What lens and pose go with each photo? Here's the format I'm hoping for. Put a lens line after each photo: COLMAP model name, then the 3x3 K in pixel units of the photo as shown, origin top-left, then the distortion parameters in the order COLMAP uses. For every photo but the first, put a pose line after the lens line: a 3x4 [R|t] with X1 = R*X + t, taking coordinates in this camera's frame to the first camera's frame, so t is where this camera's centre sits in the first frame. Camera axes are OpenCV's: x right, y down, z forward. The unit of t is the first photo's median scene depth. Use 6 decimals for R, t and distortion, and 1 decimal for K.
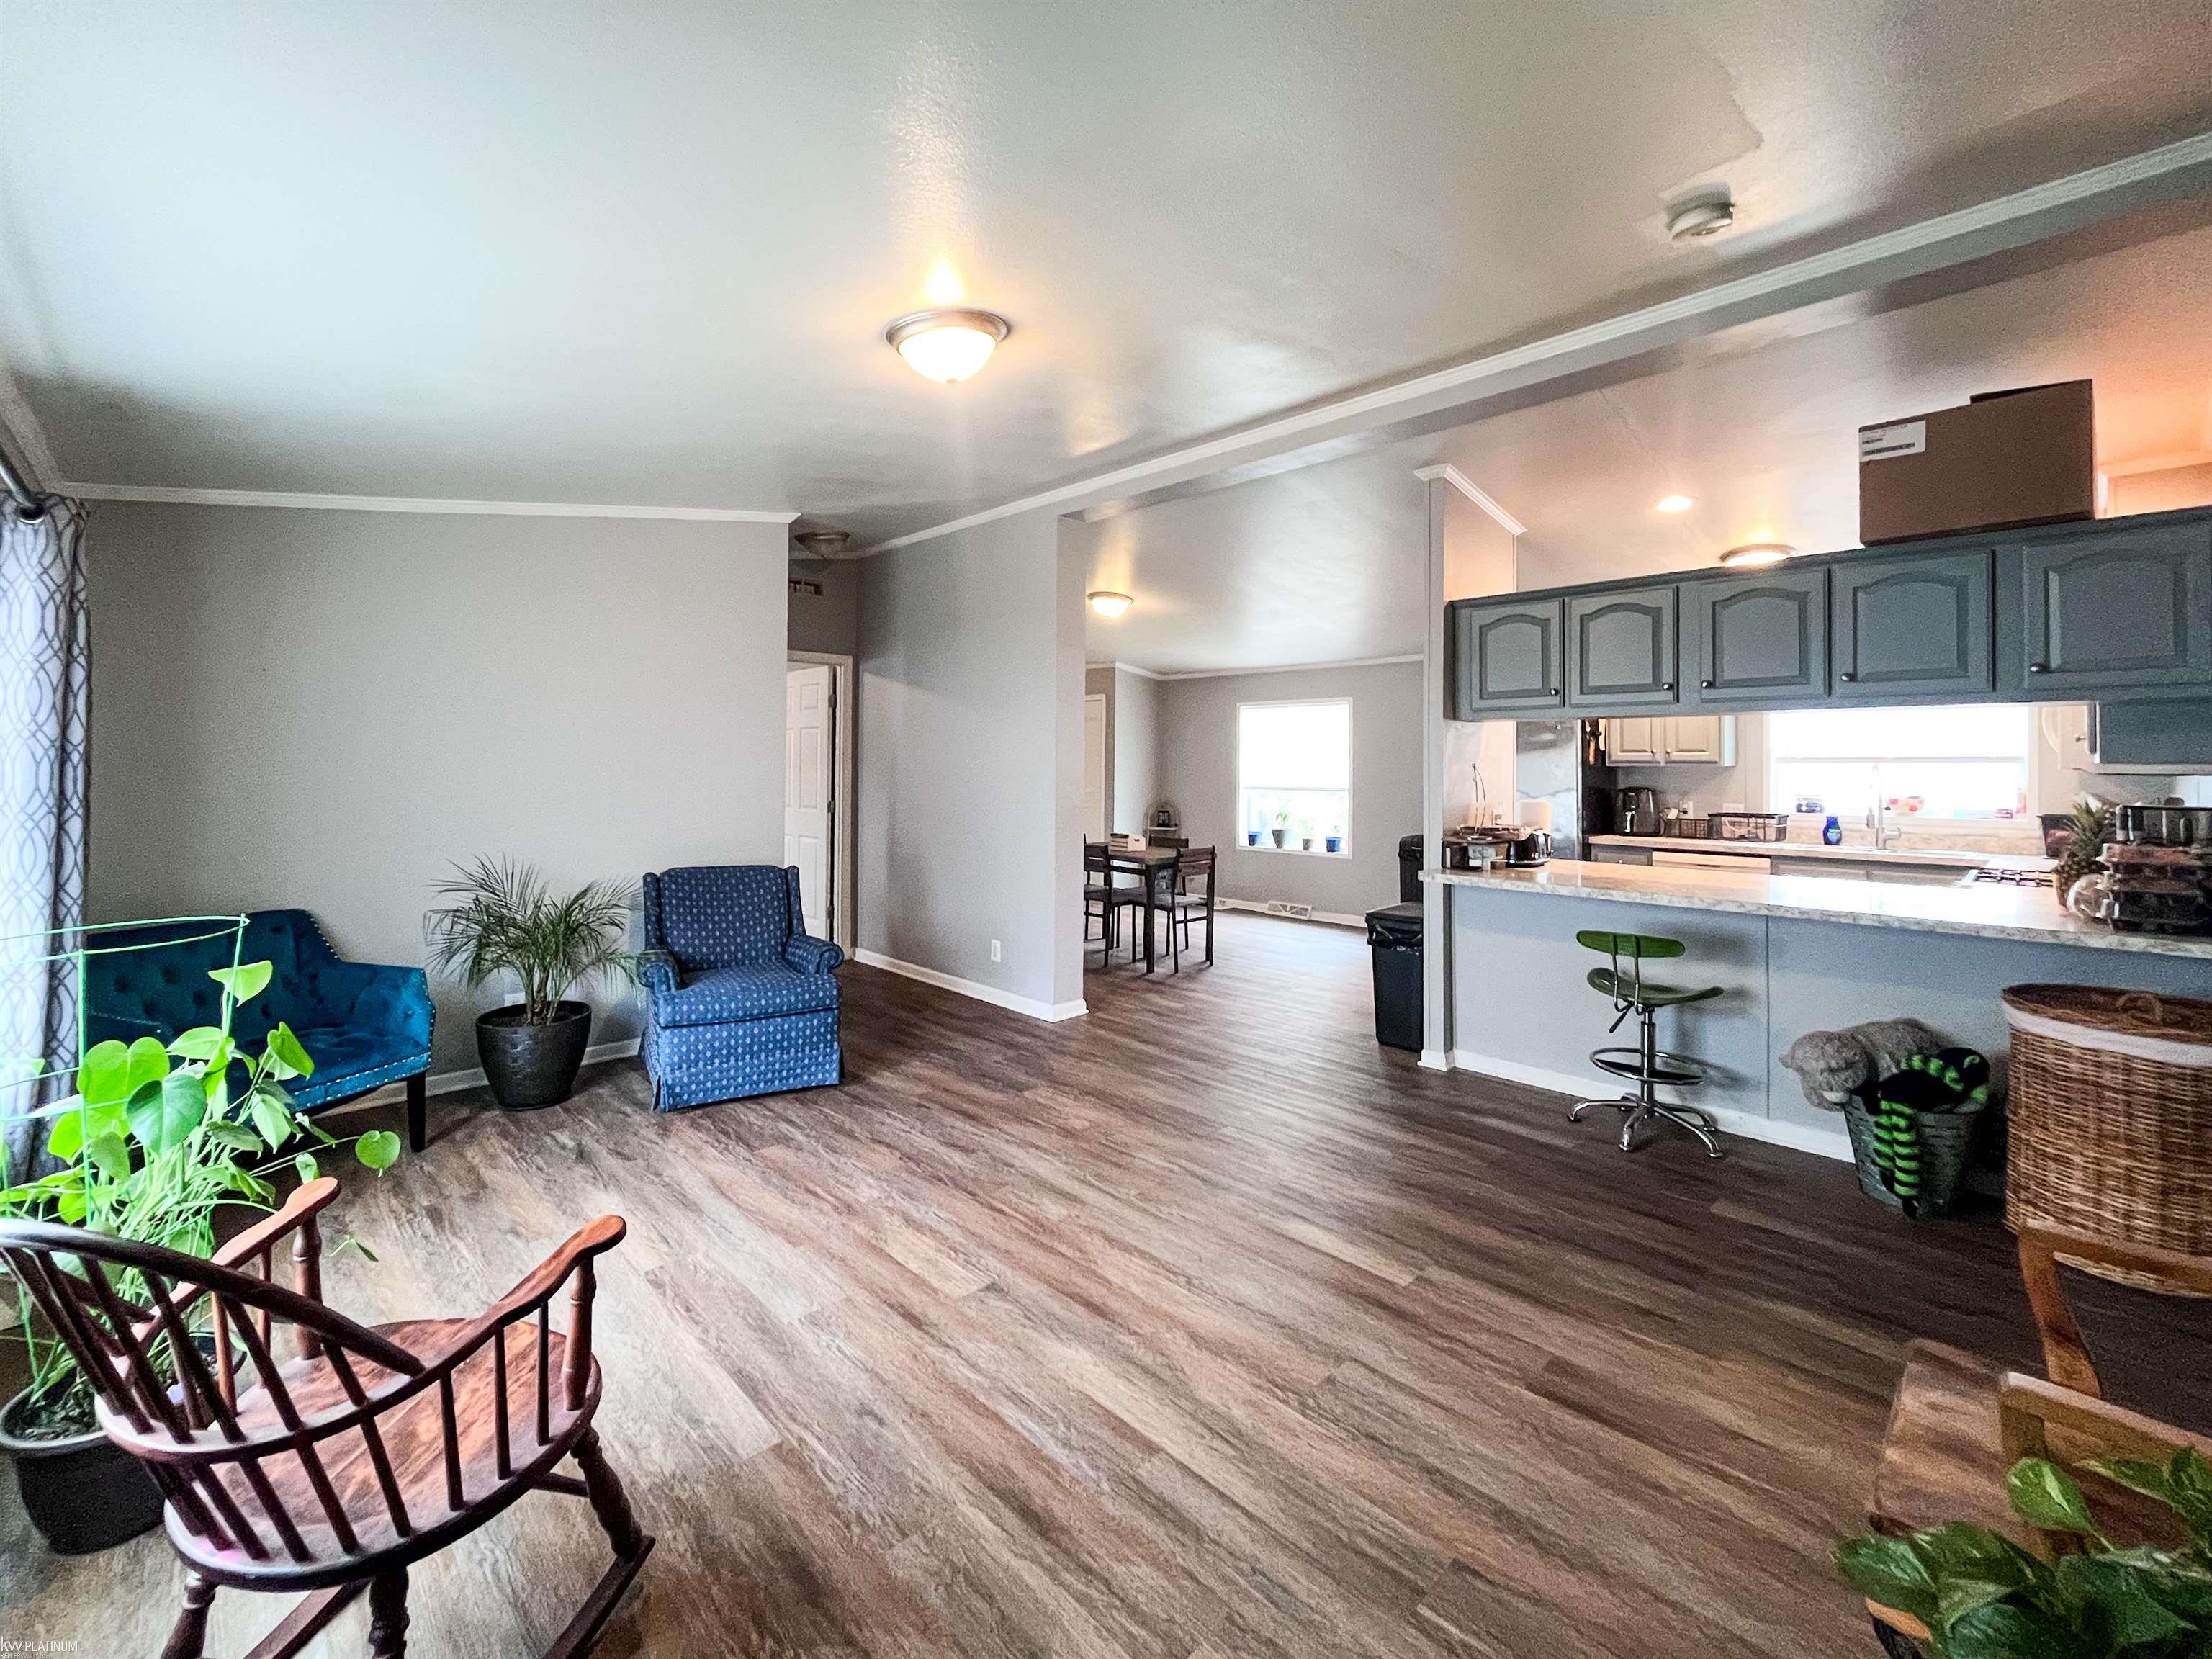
lens RADIAL K [[939.0, 0, 1069.2], [0, 939.0, 765.1], [0, 0, 1]] dist [-0.000863, -0.000242]
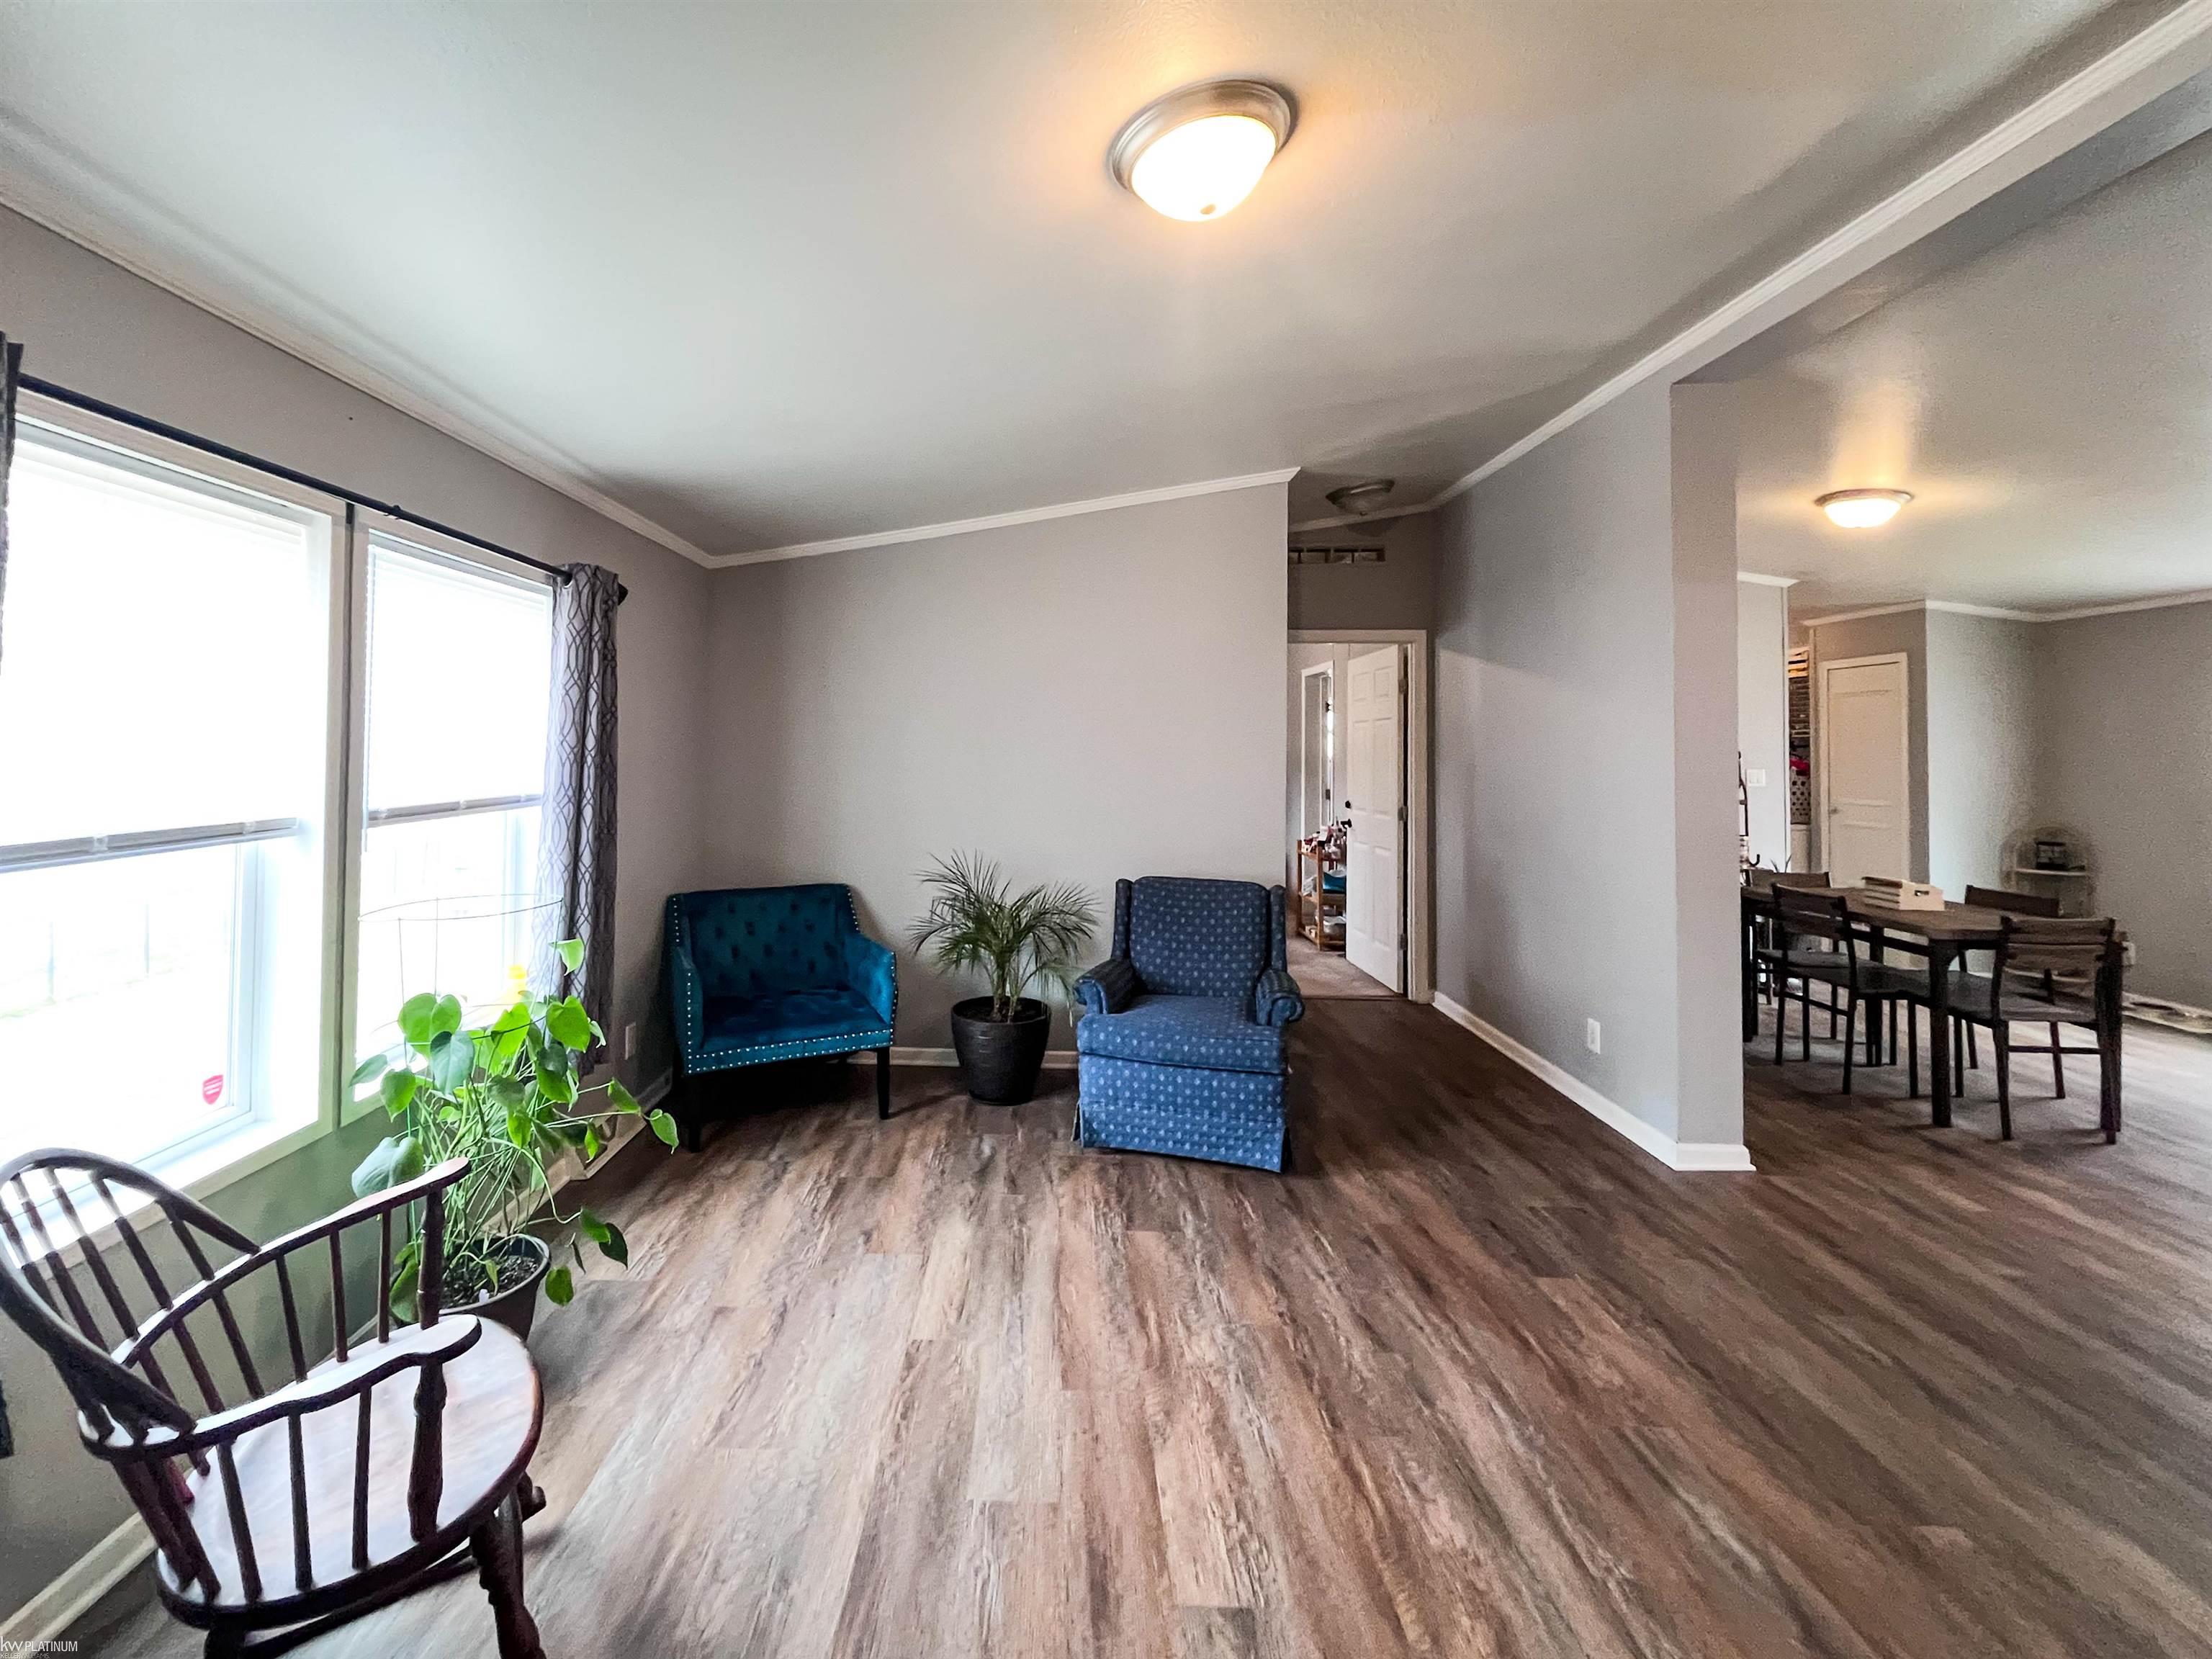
lens RADIAL K [[943.2, 0, 1000.0], [0, 943.2, 732.5], [0, 0, 1]] dist [-0.002018, -0.000395]
pose [[0.693955, -0.017232, -0.719812, 0.183216], [-0.002393, 0.999653, -0.026239, -0.008349], [0.720015, 0.019932, 0.693673, 0.305713]]
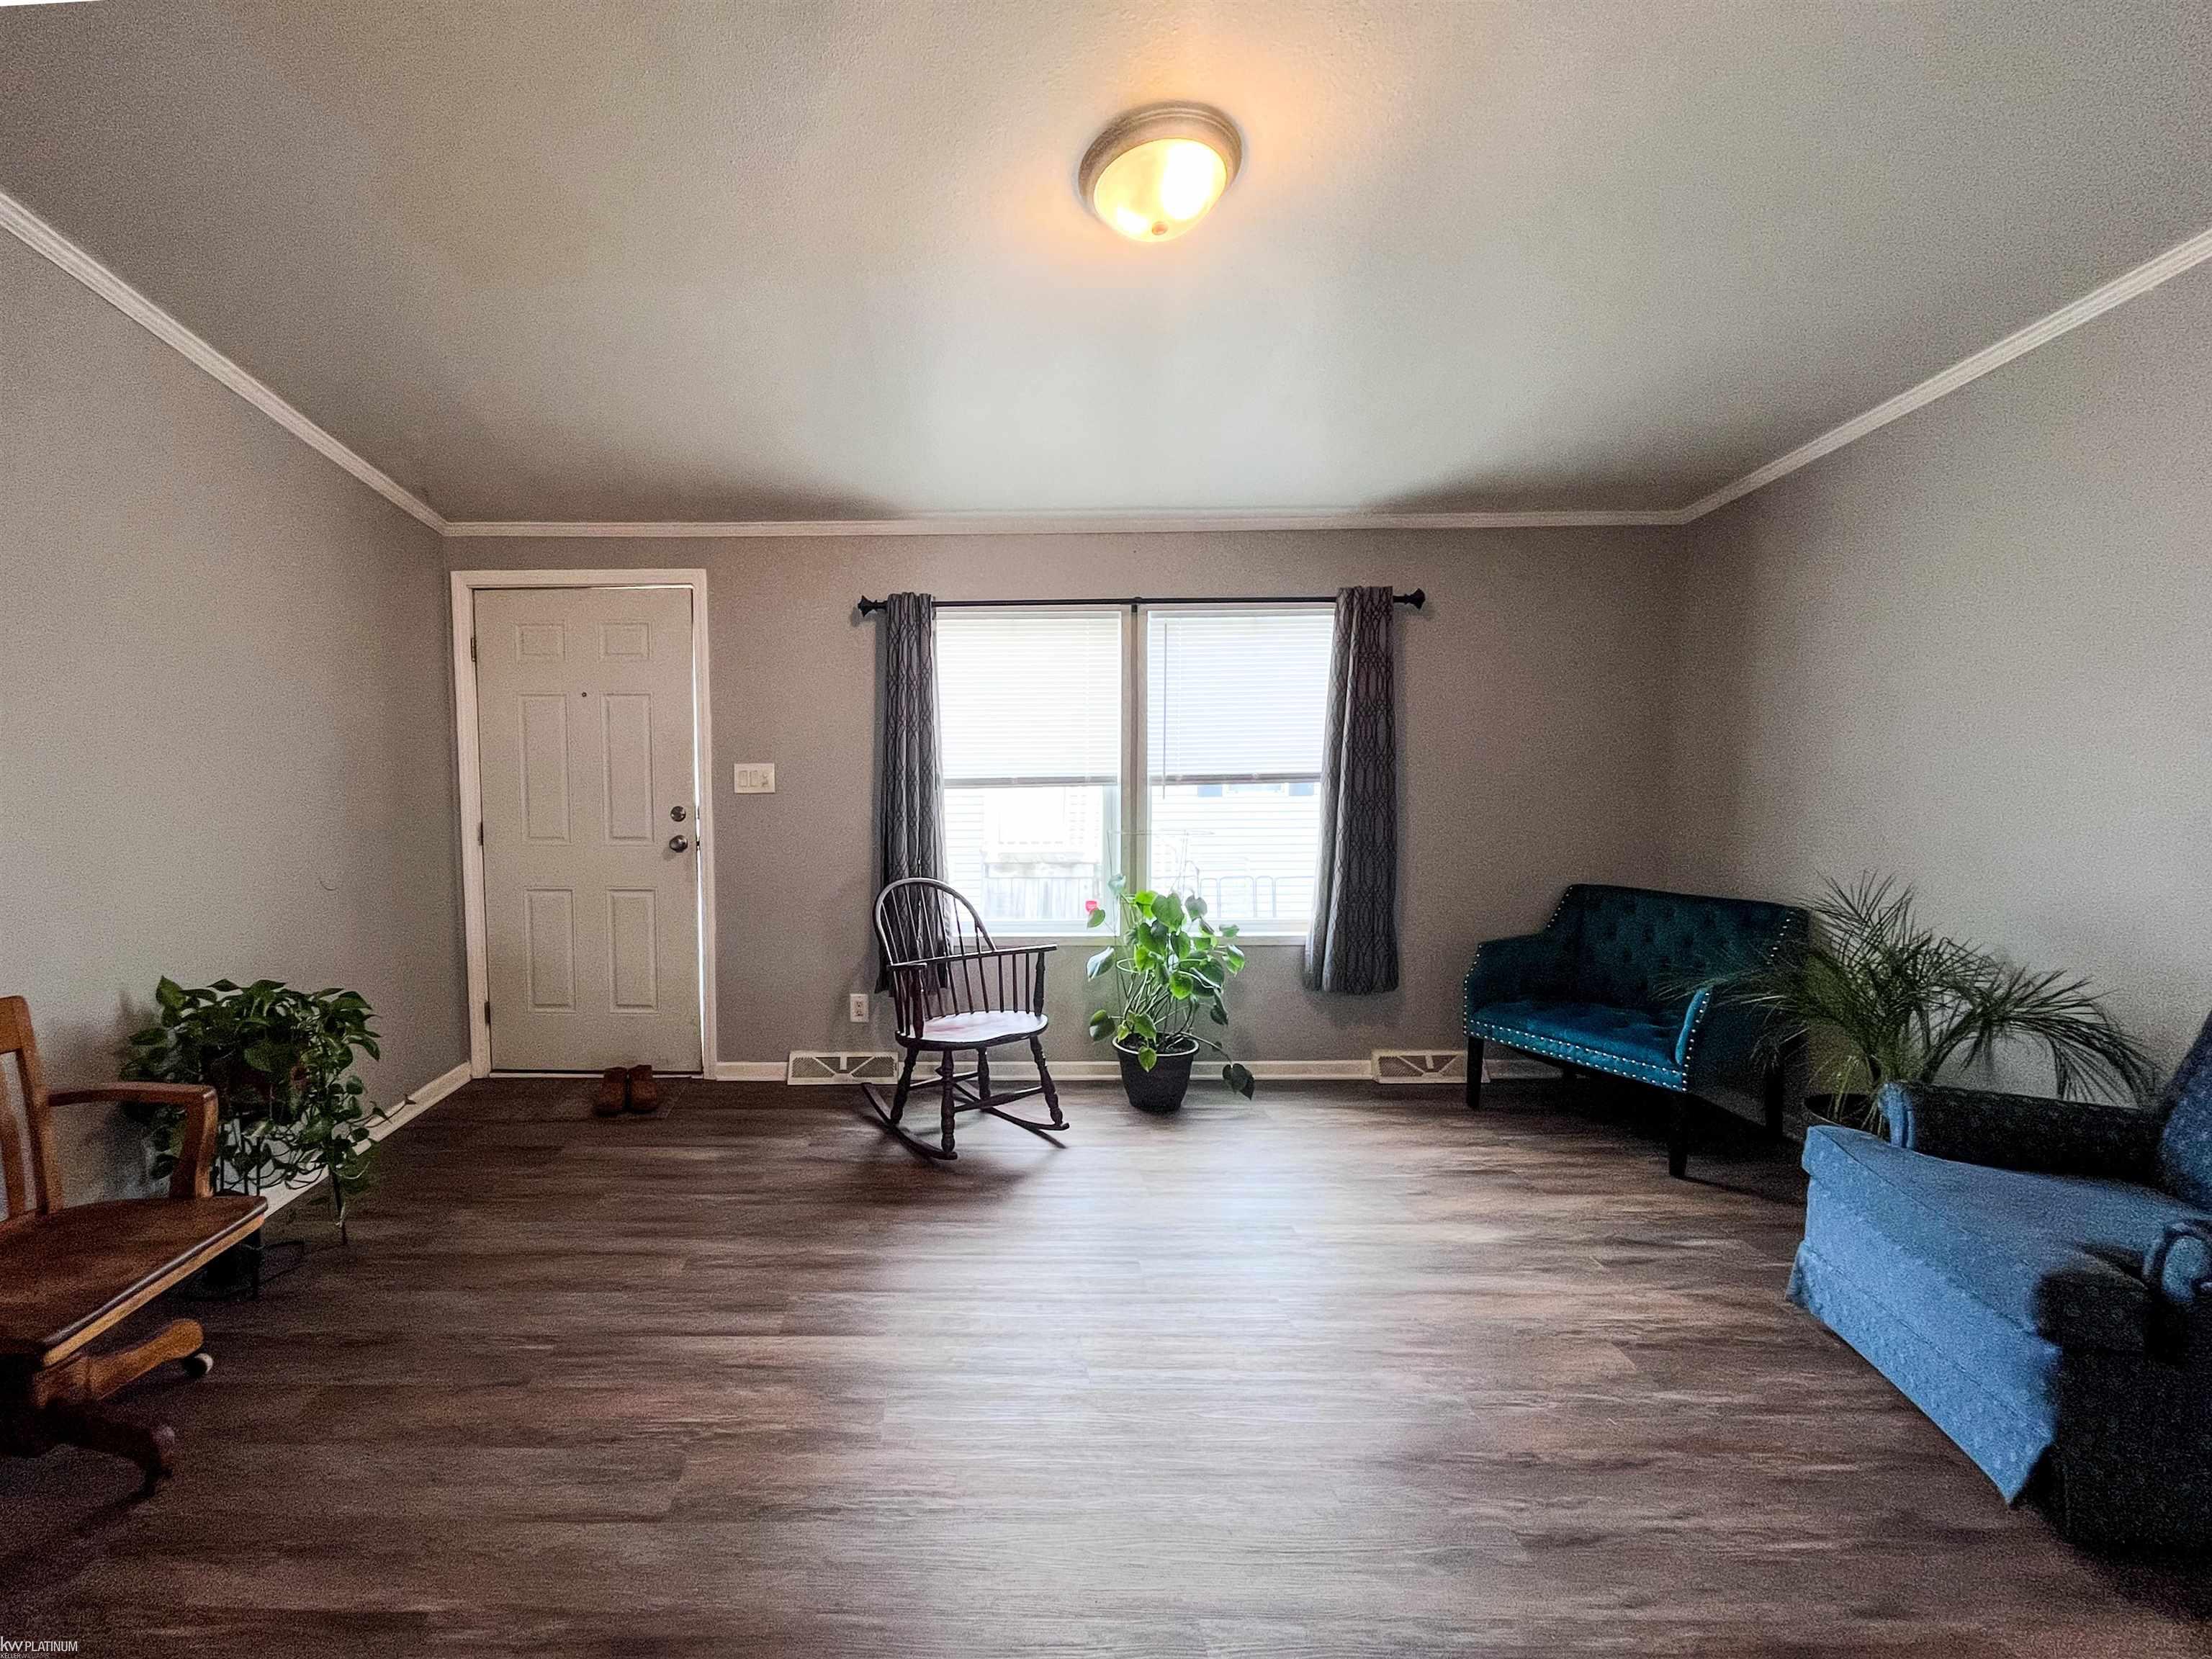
lens RADIAL K [[956.3, 0, 944.9], [0, 956.3, 794.3], [0, 0, 1]] dist [-0.002273, -0.000289]
pose [[-0.693096, 0.028706, -0.720274, 0.423045], [-0.002841, 0.999090, 0.042552, 0.002980], [0.720840, 0.031538, -0.692384, 1.040069]]
